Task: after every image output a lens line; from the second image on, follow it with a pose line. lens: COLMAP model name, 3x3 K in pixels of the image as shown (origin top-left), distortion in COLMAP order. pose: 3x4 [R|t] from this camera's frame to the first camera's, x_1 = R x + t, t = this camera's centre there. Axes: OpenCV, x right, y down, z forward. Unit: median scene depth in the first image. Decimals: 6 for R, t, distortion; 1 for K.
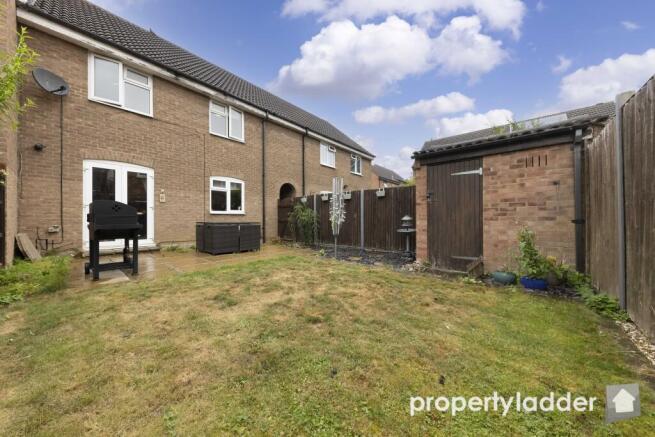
lens RADIAL K [[224.5, 0, 329.5], [0, 224.5, 219.0], [0, 0, 1]] dist [0.000032, -0.000341]
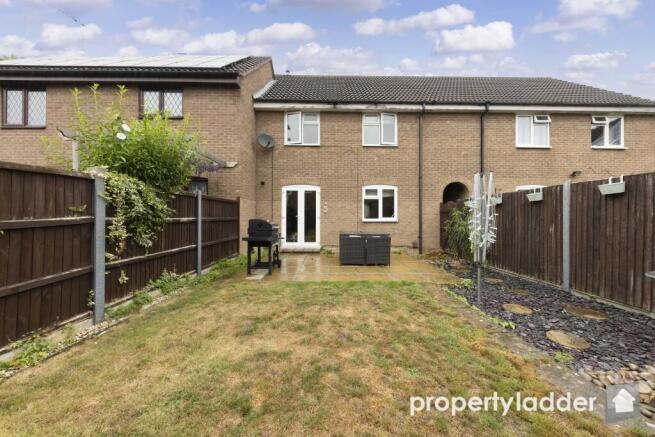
lens RADIAL K [[224.5, 0, 328.1], [0, 224.5, 218.0], [0, 0, 1]] dist [0.000032, -0.000341]
pose [[0.657243, 0.001757, -0.753677, 0.154576], [-0.002513, 0.999997, 0.000140, -0.038251], [0.753674, 0.001802, 0.657245, 0.171476]]
